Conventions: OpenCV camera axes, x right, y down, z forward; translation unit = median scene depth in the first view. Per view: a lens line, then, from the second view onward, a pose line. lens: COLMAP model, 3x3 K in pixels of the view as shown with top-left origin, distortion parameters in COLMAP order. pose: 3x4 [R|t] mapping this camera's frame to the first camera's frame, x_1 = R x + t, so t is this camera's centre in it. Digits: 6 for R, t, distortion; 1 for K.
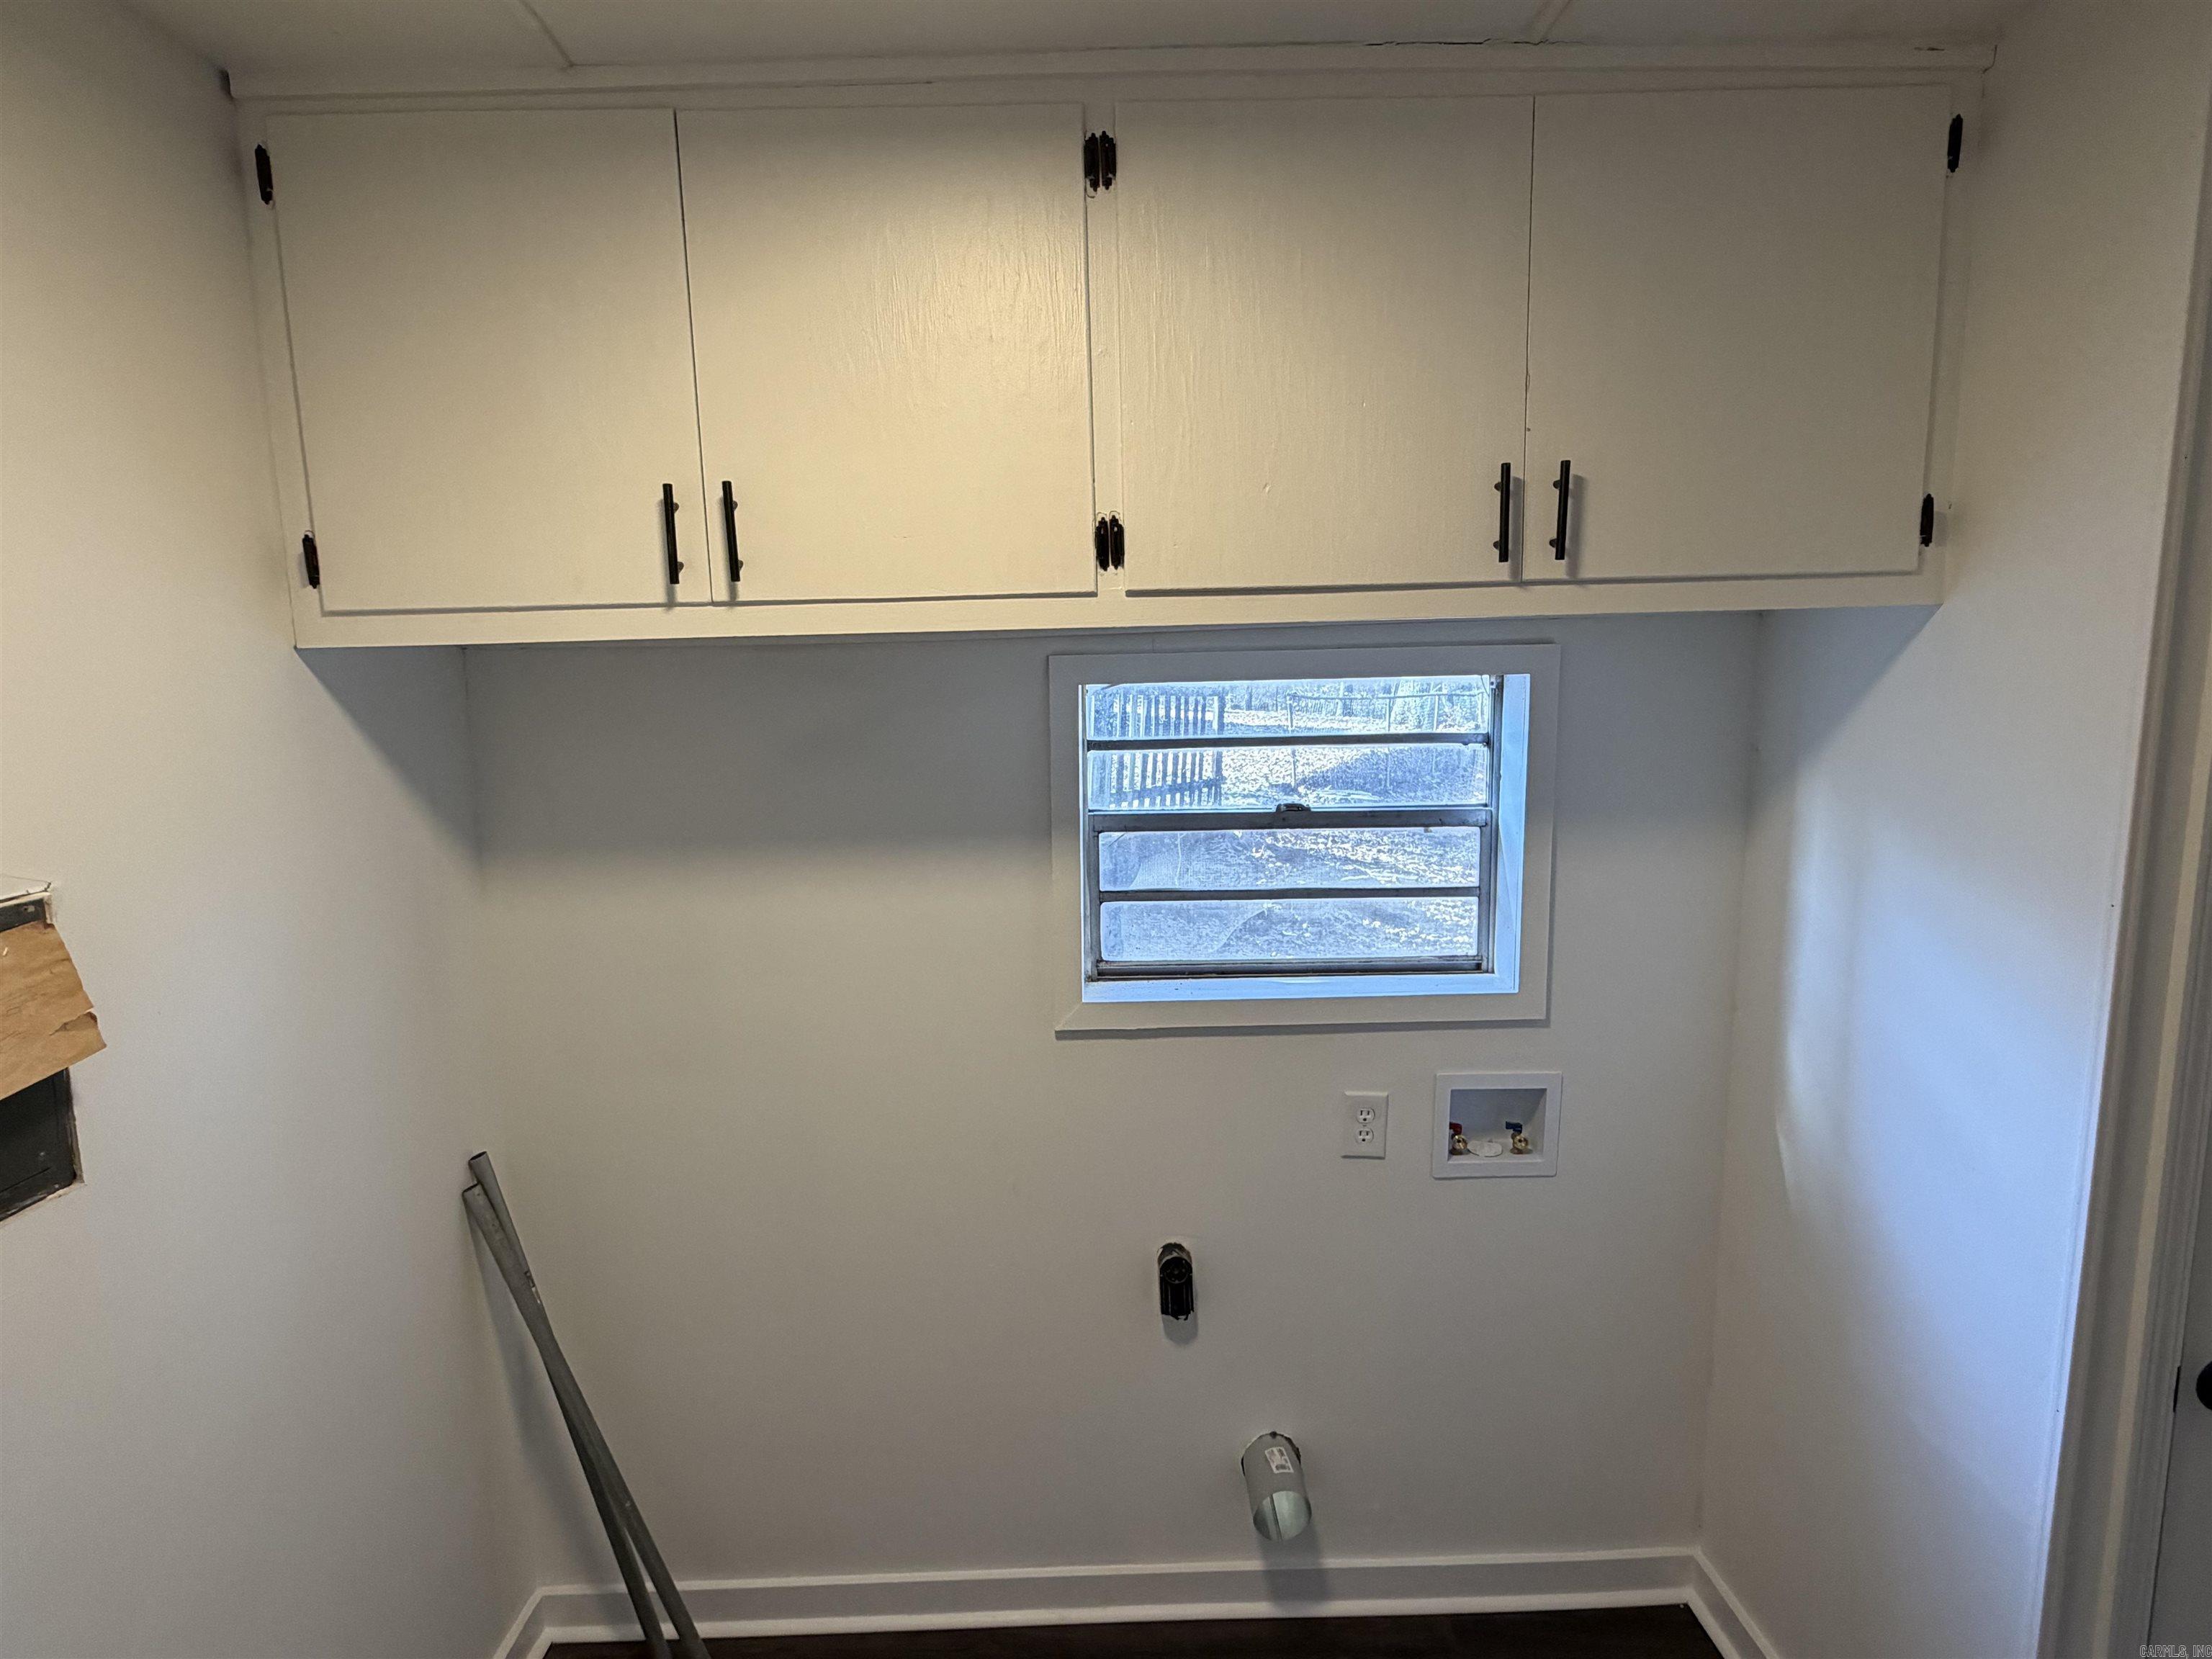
lens RADIAL K [[1160.0, 0, 1105.7], [0, 1160.0, 830.0], [0, 0, 1]] dist [0.002675, -0.001277]
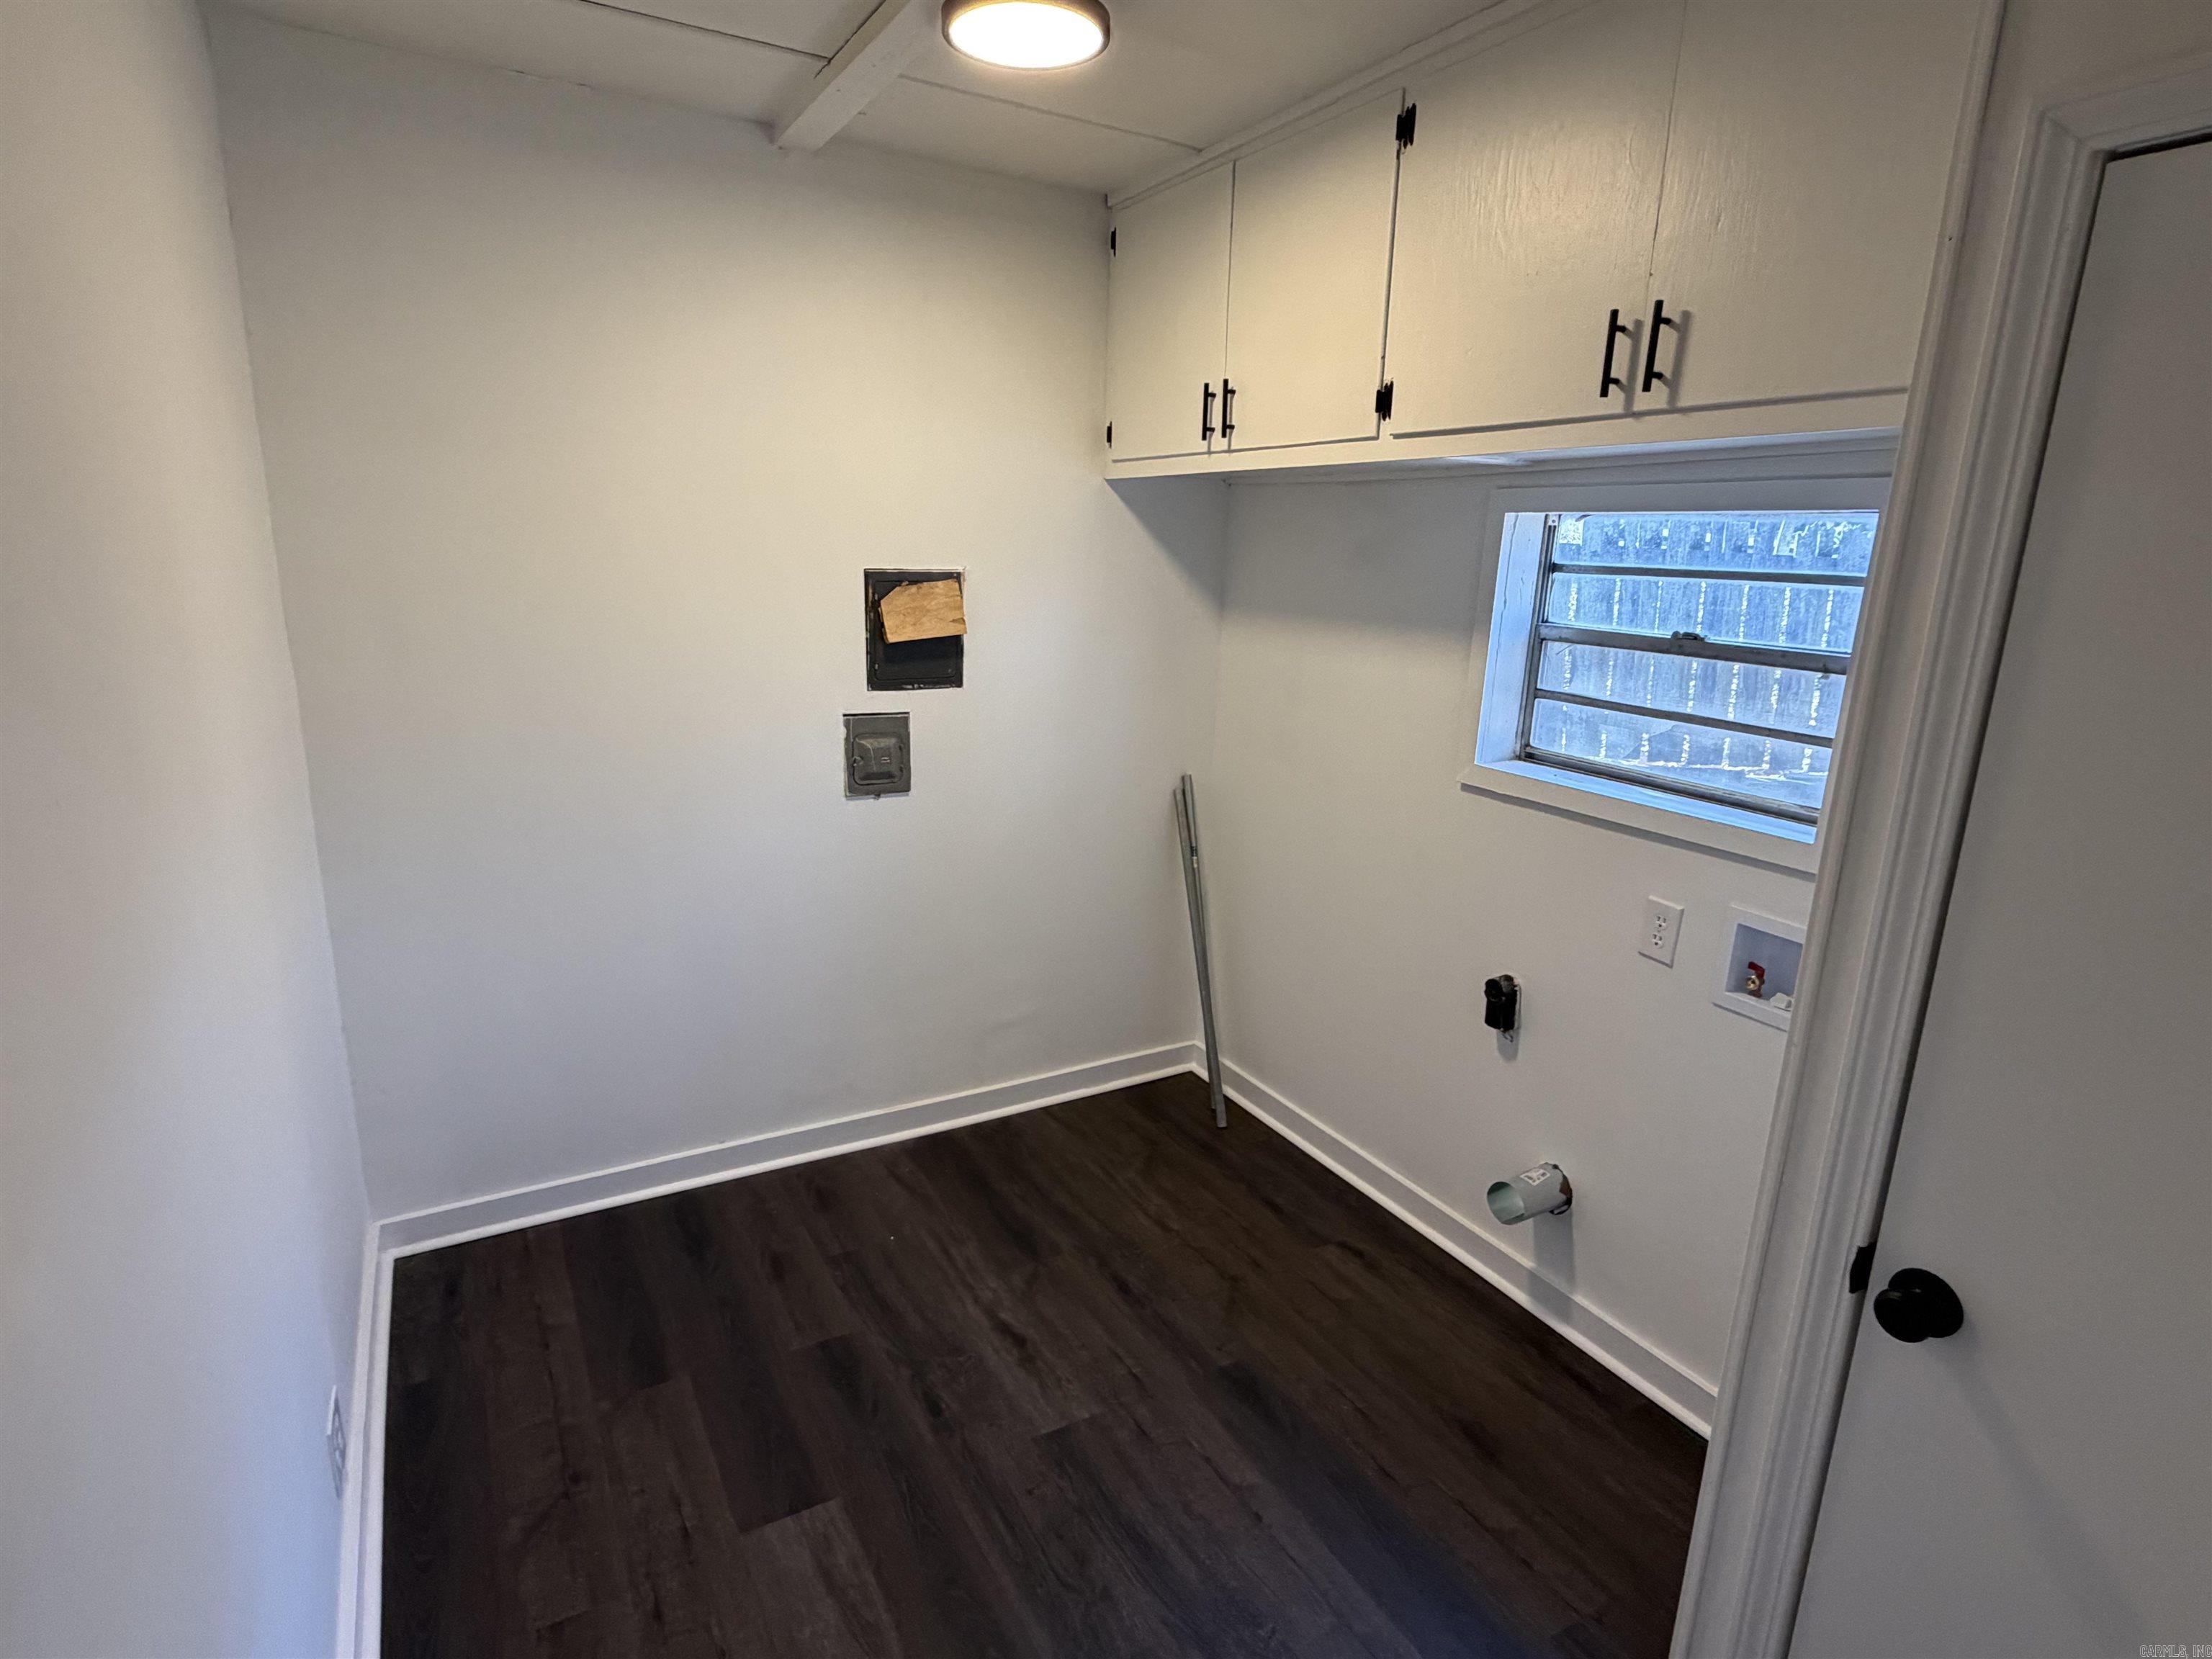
lens RADIAL K [[1160.0, 0, 1106.0], [0, 1160.0, 829.2], [0, 0, 1]] dist [0.002675, -0.001277]
pose [[0.487356, 0.247263, -0.837463, 0.915784], [-0.162074, 0.968020, 0.191493, 0.038689], [0.858030, 0.042406, 0.511845, -0.016226]]
